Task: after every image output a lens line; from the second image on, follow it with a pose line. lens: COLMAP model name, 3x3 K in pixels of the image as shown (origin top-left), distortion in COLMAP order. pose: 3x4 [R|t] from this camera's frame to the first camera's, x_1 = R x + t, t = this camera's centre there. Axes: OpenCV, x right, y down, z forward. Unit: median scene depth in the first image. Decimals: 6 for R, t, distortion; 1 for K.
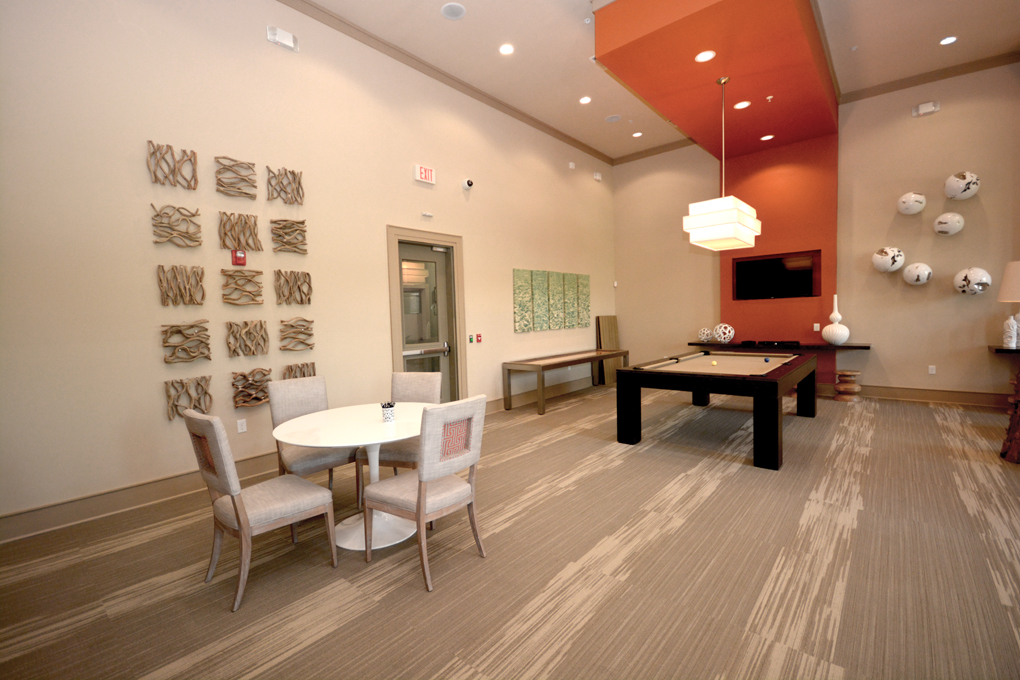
lens RADIAL K [[452.8, 0, 510.0], [0, 452.8, 340.0], [0, 0, 1]] dist [-0.002490, -0.000422]
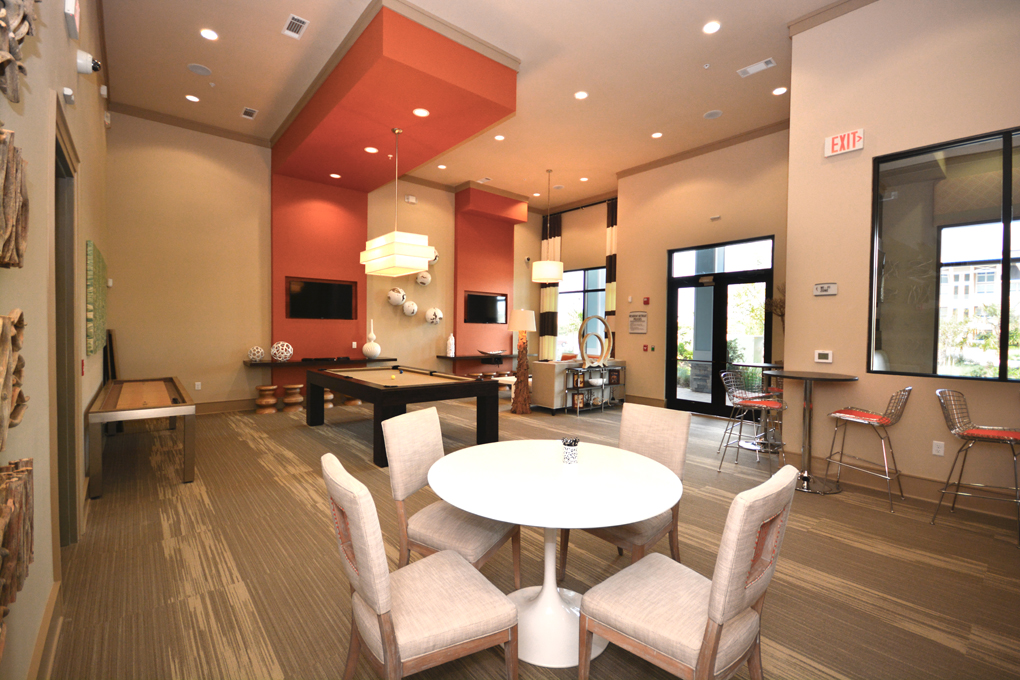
lens RADIAL K [[443.8, 0, 510.0], [0, 443.8, 340.0], [0, 0, 1]] dist [-0.030615, 0.000062]
pose [[0.158734, 0.008289, 0.987287, -0.477796], [0.035424, 0.999273, -0.014085, -0.011026], [-0.986686, 0.037209, 0.158325, 0.455177]]
